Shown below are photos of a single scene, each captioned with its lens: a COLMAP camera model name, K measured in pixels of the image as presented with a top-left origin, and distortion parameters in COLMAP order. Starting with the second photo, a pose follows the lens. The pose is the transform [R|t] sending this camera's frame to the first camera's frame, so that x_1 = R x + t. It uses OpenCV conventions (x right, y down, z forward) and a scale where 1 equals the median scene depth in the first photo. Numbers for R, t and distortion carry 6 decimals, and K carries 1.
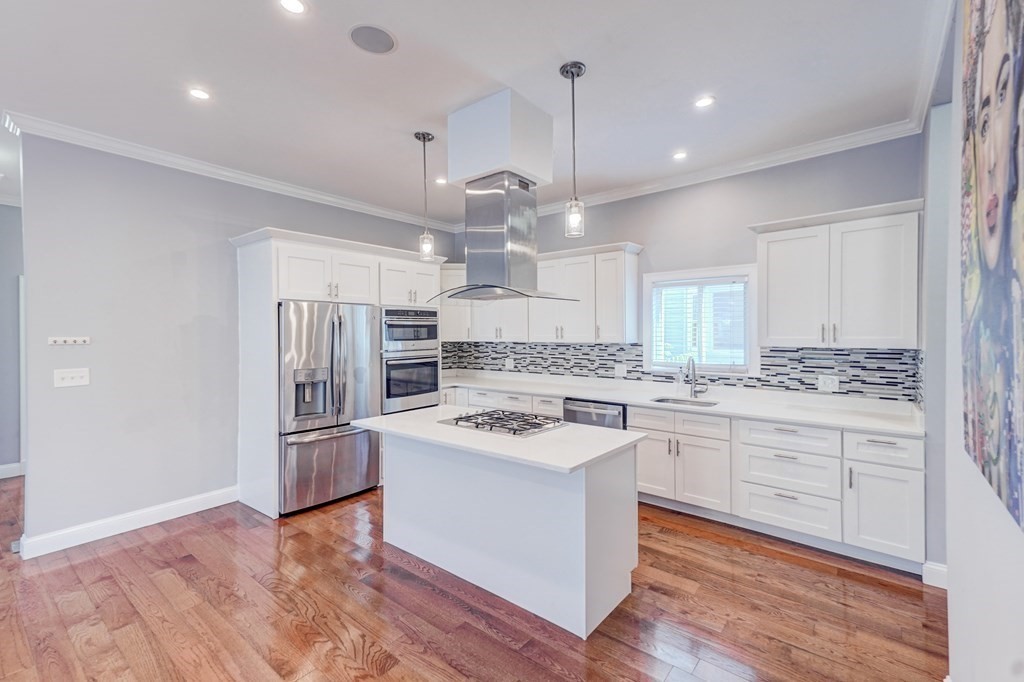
lens RADIAL K [[453.8, 0, 506.7], [0, 453.8, 335.4], [0, 0, 1]] dist [0.034281, 0.000095]
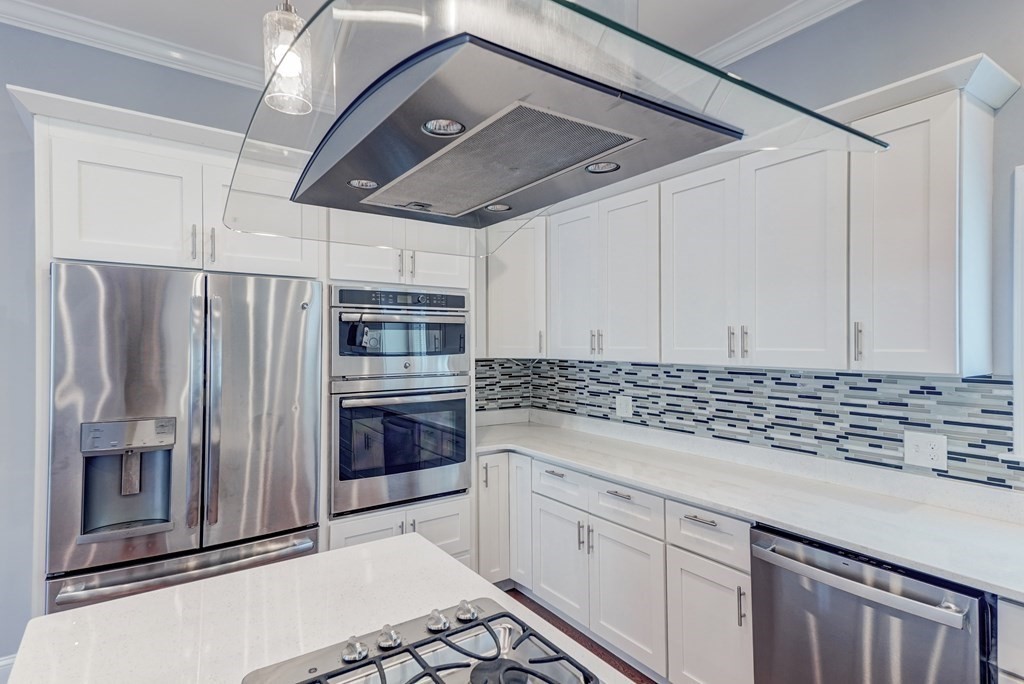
lens RADIAL K [[541.8, 0, 507.4], [0, 541.8, 339.5], [0, 0, 1]] dist [0.046102, -0.000949]
pose [[0.961516, 0.007571, -0.274645, 0.057367], [-0.010706, 0.999894, -0.009917, -0.002216], [0.274541, 0.012475, 0.961495, 0.517282]]
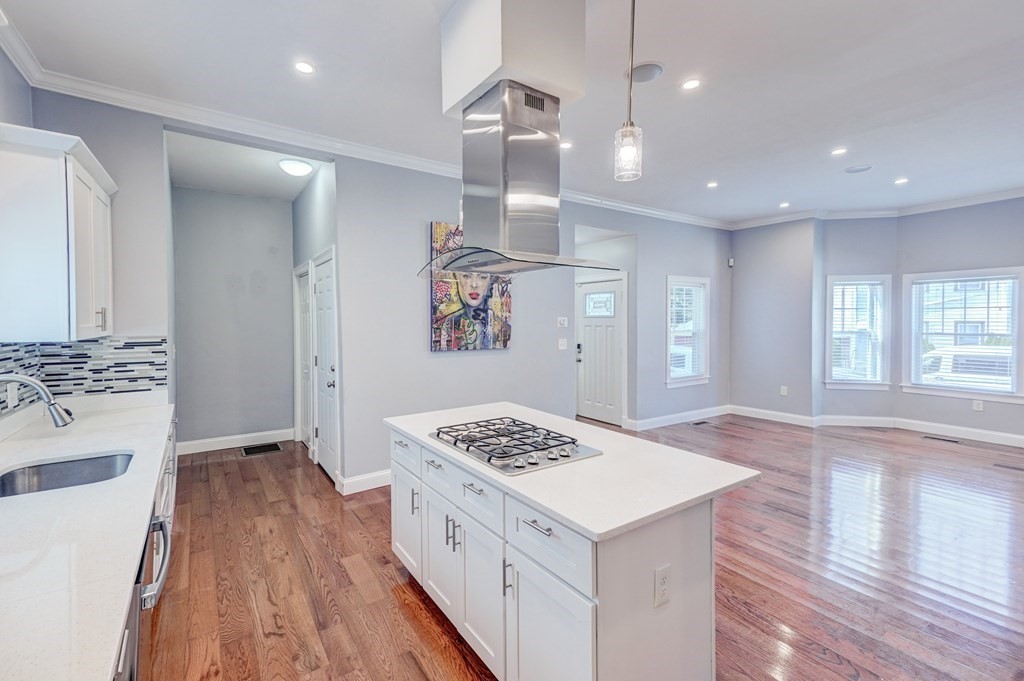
lens RADIAL K [[448.1, 0, 499.9], [0, 448.1, 328.3], [0, 0, 1]] dist [0.035696, -0.000005]
pose [[-0.958357, -0.001262, 0.285569, -0.136607], [0.006625, 0.999623, 0.026653, -0.004643], [-0.285495, 0.027435, -0.957987, 1.167017]]
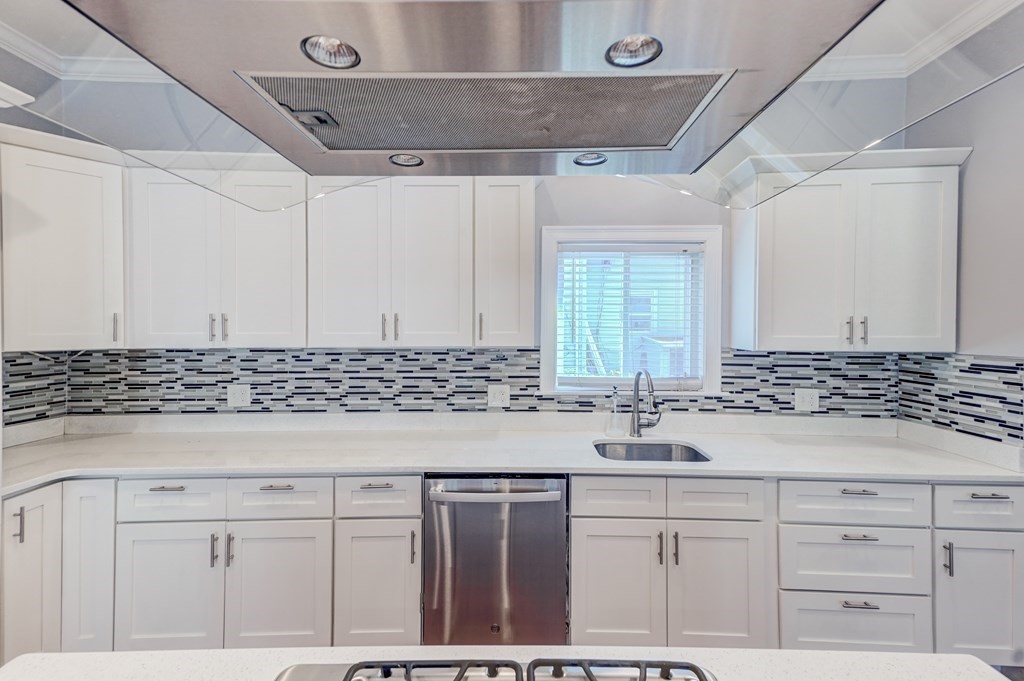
lens RADIAL K [[448.3, 0, 524.8], [0, 448.3, 325.0], [0, 0, 1]] dist [0.038687, -0.000371]
pose [[0.774882, 0.009052, 0.632041, -0.078007], [-0.000231, 0.999901, -0.014038, -0.002654], [-0.632106, 0.010732, 0.774807, 0.587423]]
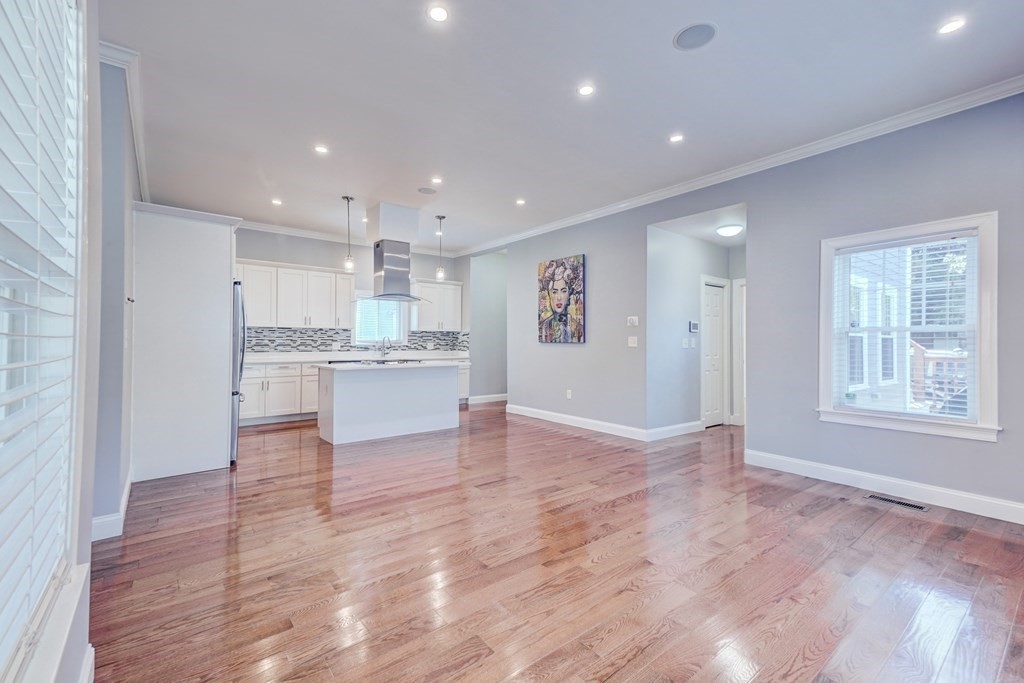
lens RADIAL K [[429.1, 0, 520.7], [0, 429.1, 337.6], [0, 0, 1]] dist [0.030790, -0.000069]
pose [[0.191658, 0.014126, 0.981360, -1.216405], [0.002775, 0.999885, -0.014935, 0.076174], [-0.981458, 0.005585, 0.191597, 0.056480]]
